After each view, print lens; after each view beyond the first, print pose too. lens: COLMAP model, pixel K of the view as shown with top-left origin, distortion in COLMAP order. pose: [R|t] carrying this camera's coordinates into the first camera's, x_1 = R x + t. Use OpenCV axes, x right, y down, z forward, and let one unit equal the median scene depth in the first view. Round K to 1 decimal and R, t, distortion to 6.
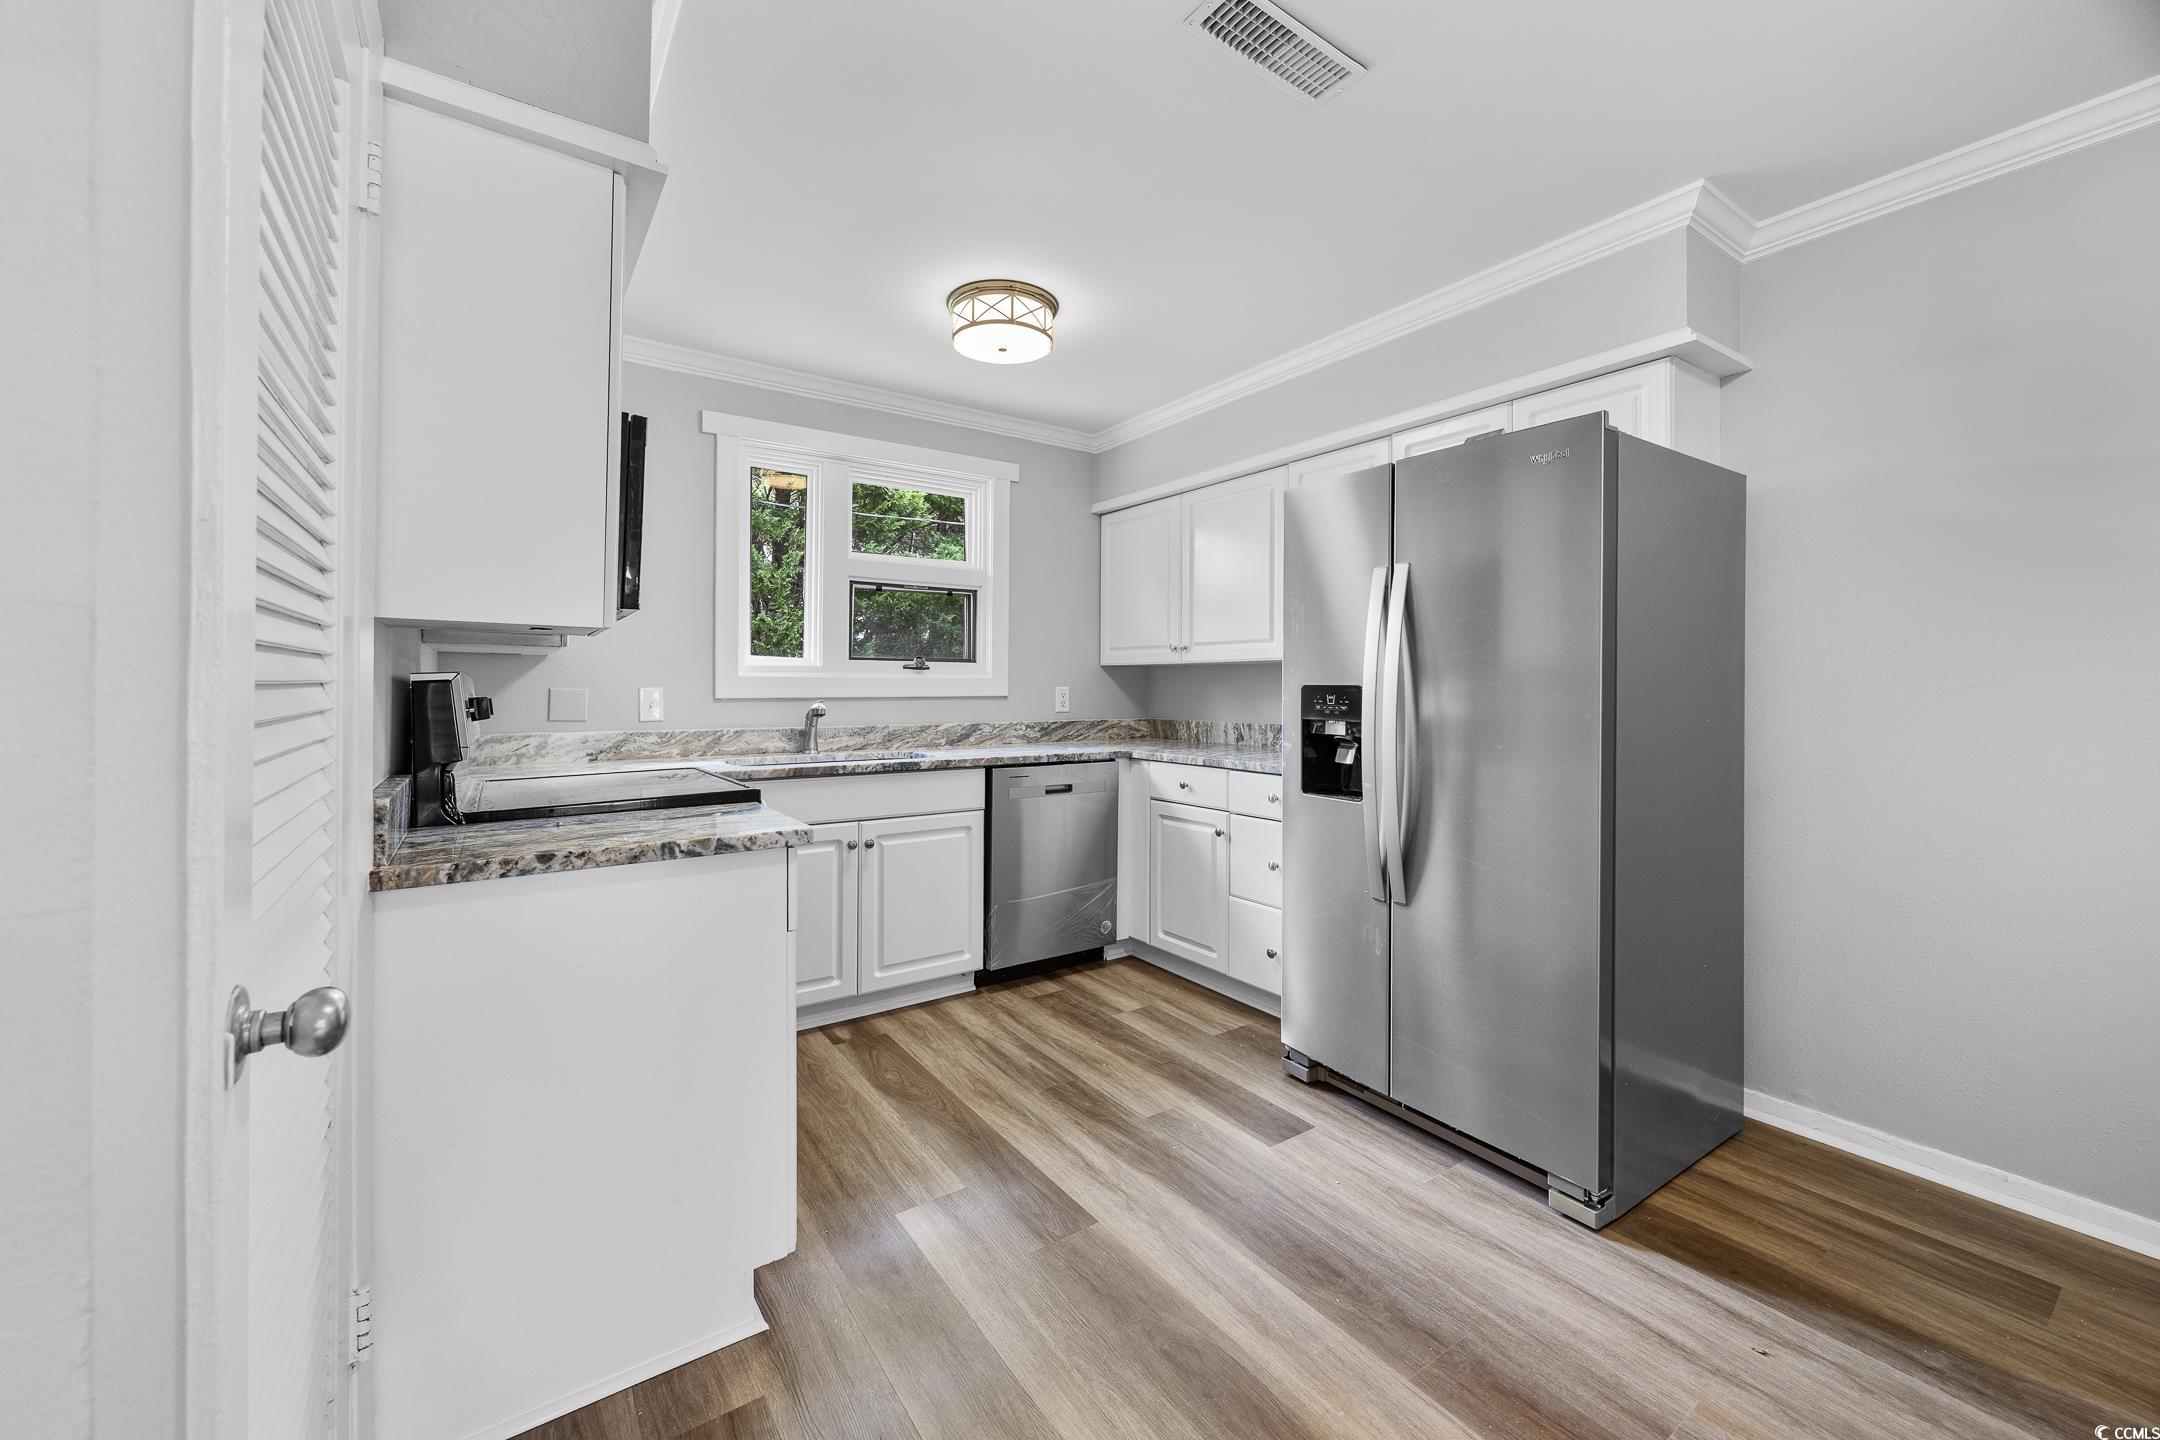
lens RADIAL K [[854.7, 0, 1096.7], [0, 854.7, 692.0], [0, 0, 1]] dist [-0.000524, -0.000074]
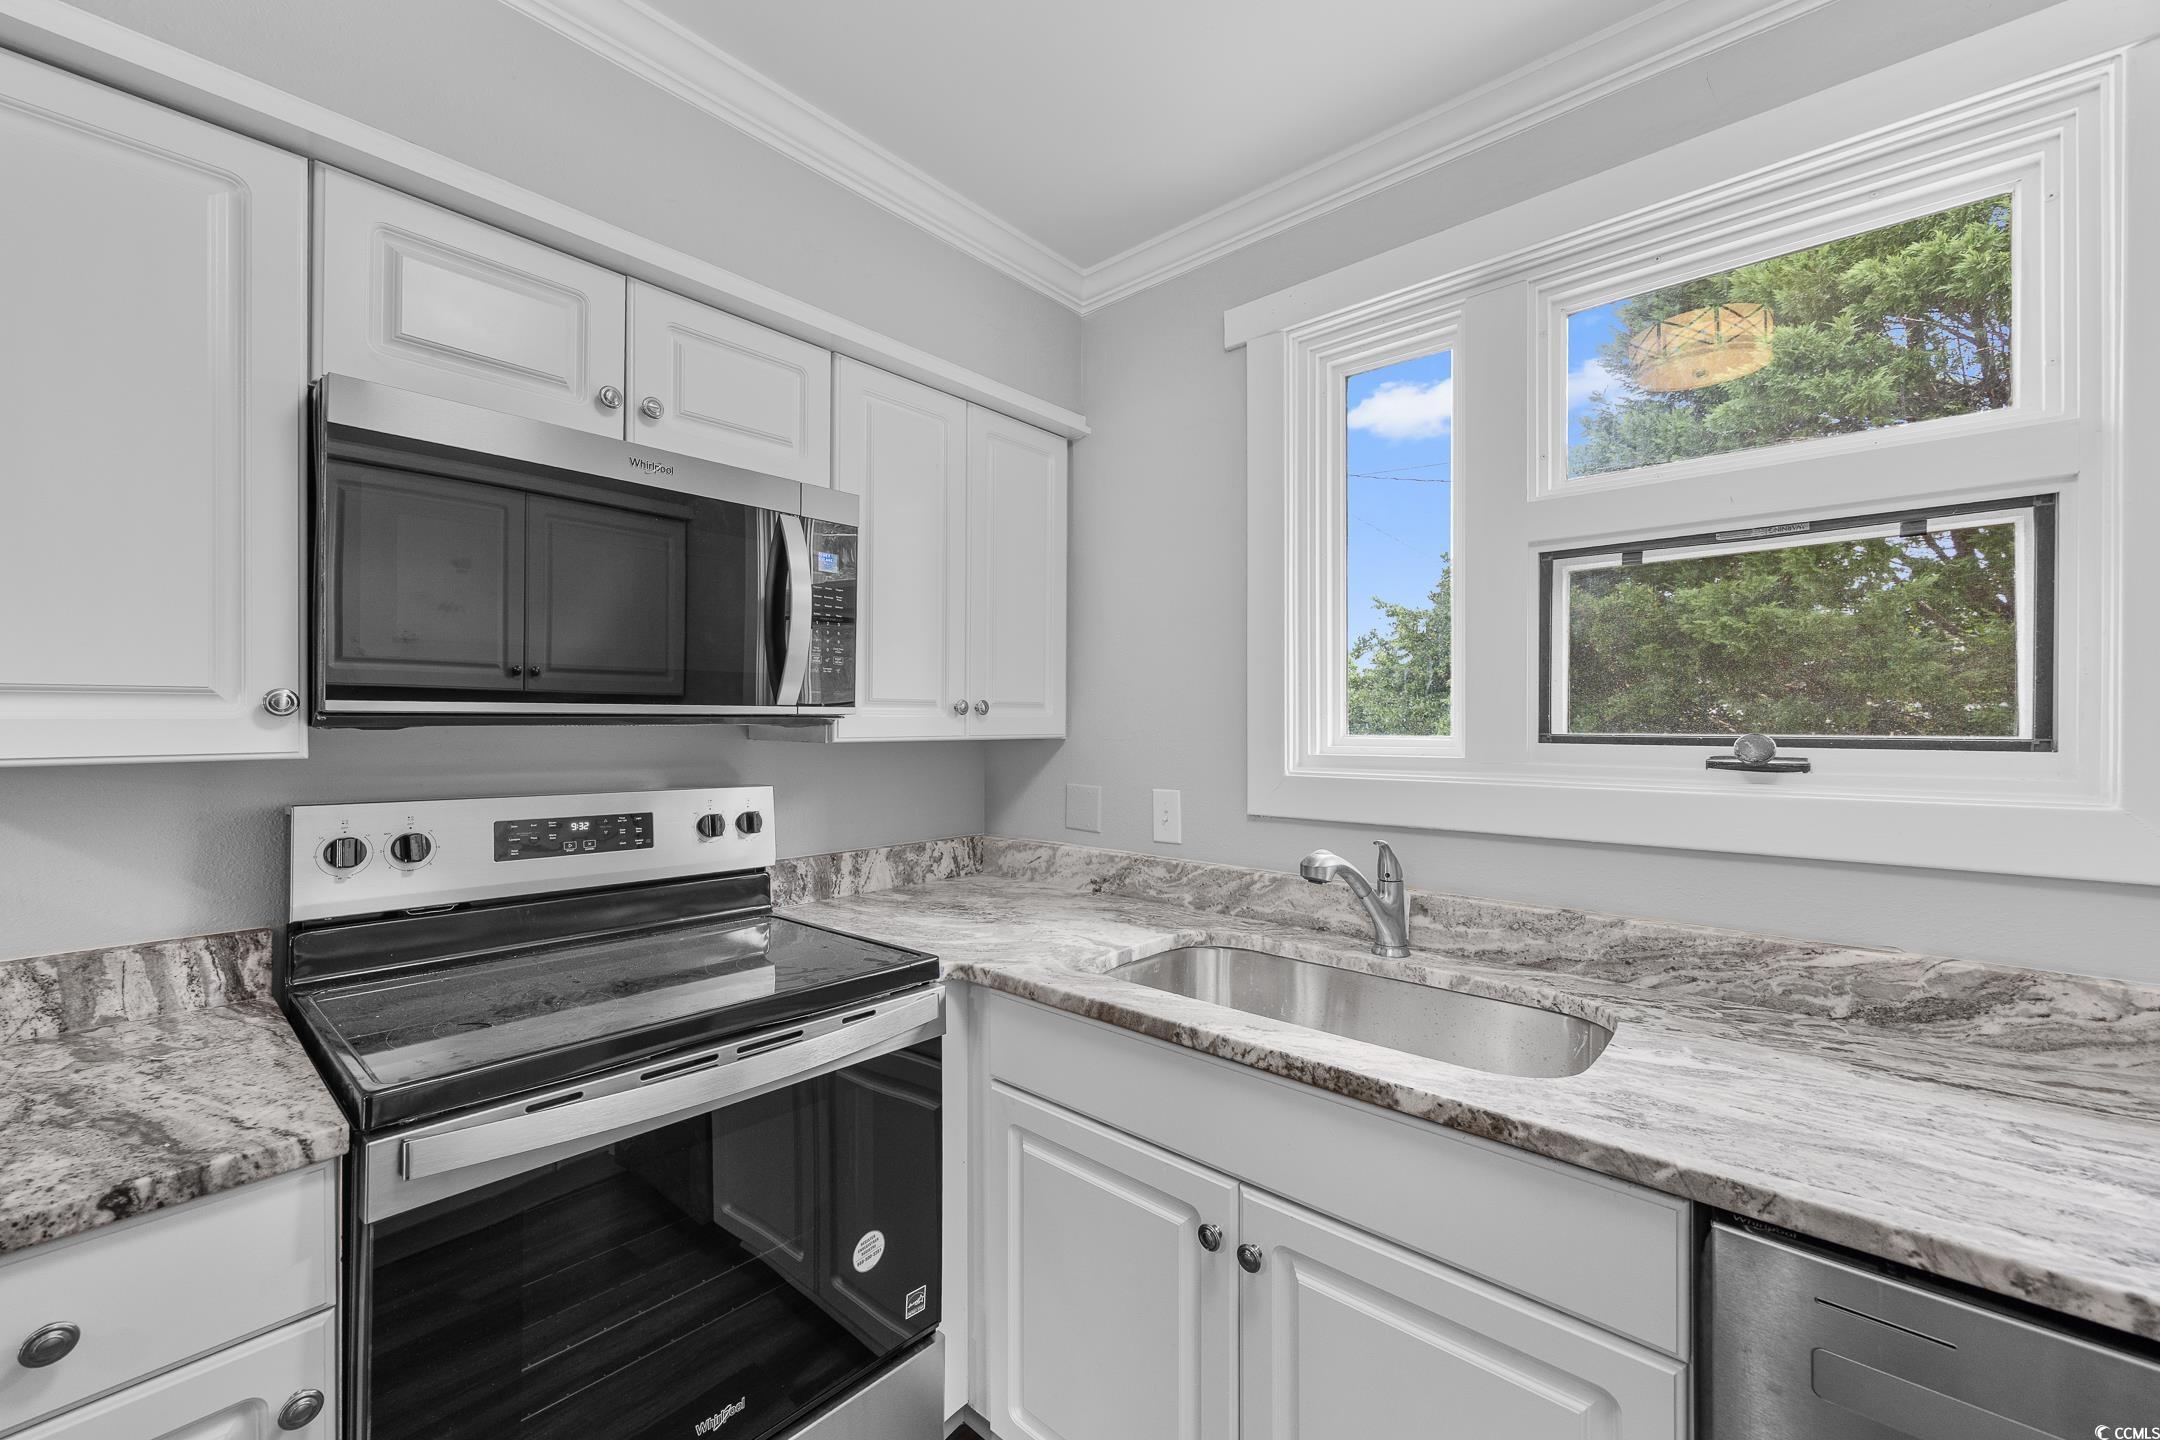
lens RADIAL K [[856.2, 0, 1067.5], [0, 856.2, 722.0], [0, 0, 1]] dist [0.000216, -0.000030]
pose [[0.218679, -0.002370, -0.975794, 0.078843], [-0.005995, 0.999975, -0.003772, -0.052157], [0.975778, 0.006674, 0.218659, 0.795054]]
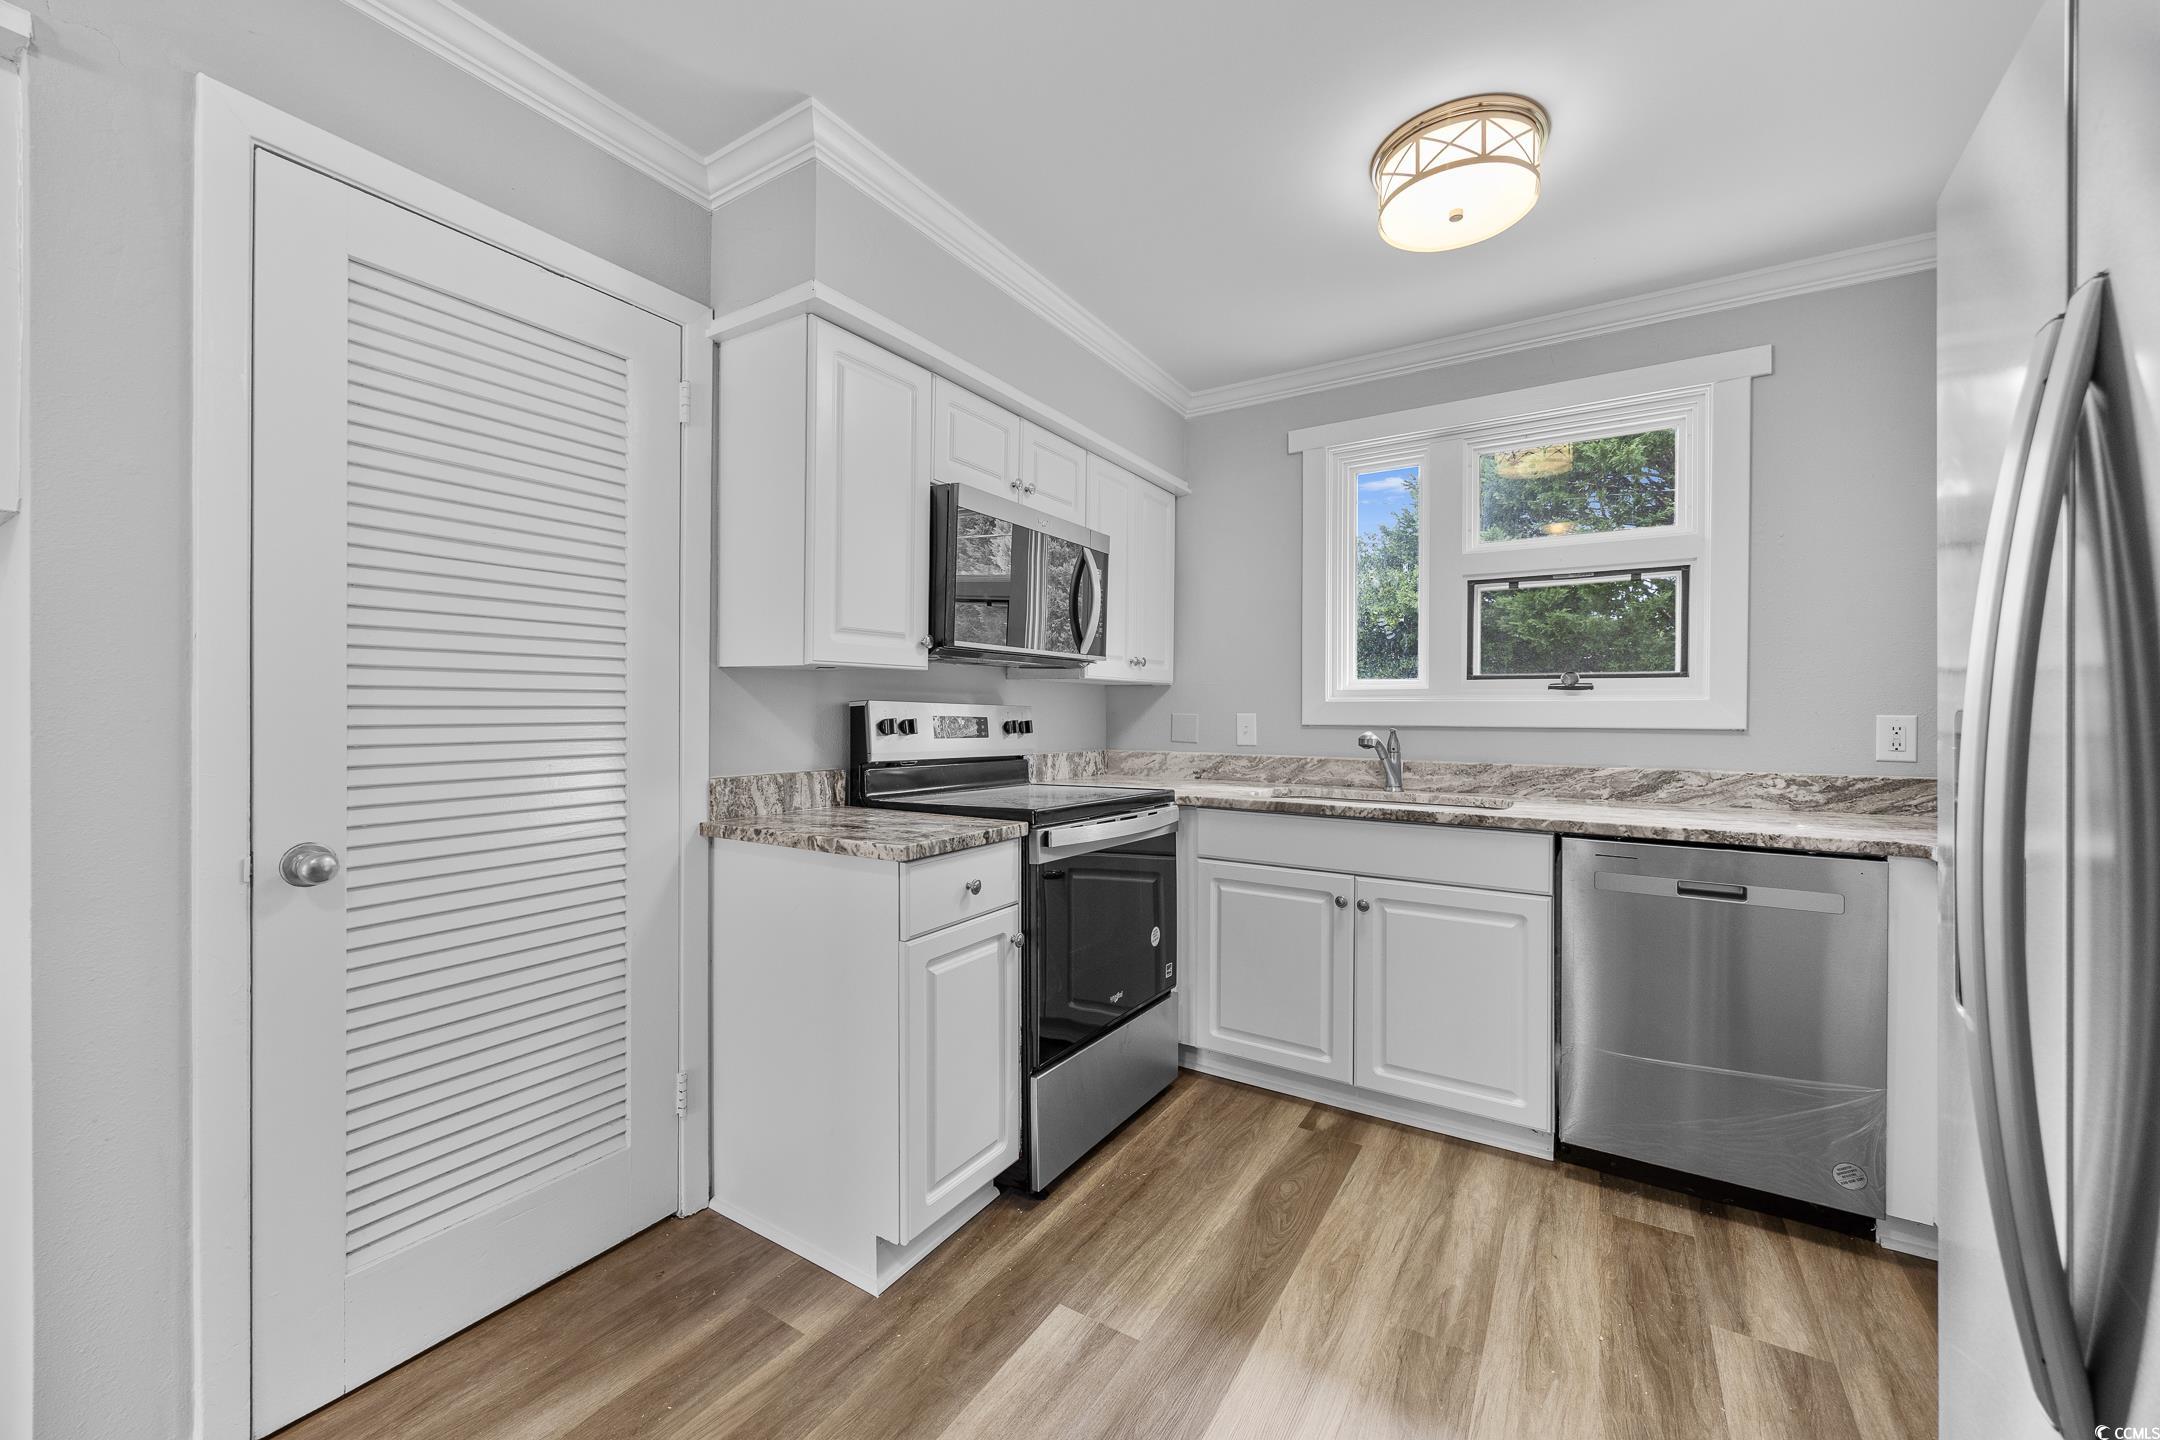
lens RADIAL K [[837.6, 0, 1059.7], [0, 837.6, 715.1], [0, 0, 1]] dist [-0.001353, -0.000167]
pose [[0.365452, 0.003964, -0.930822, 0.351182], [-0.010225, 0.999948, 0.000244, -0.000856], [0.930774, 0.009429, 0.365473, 0.415073]]
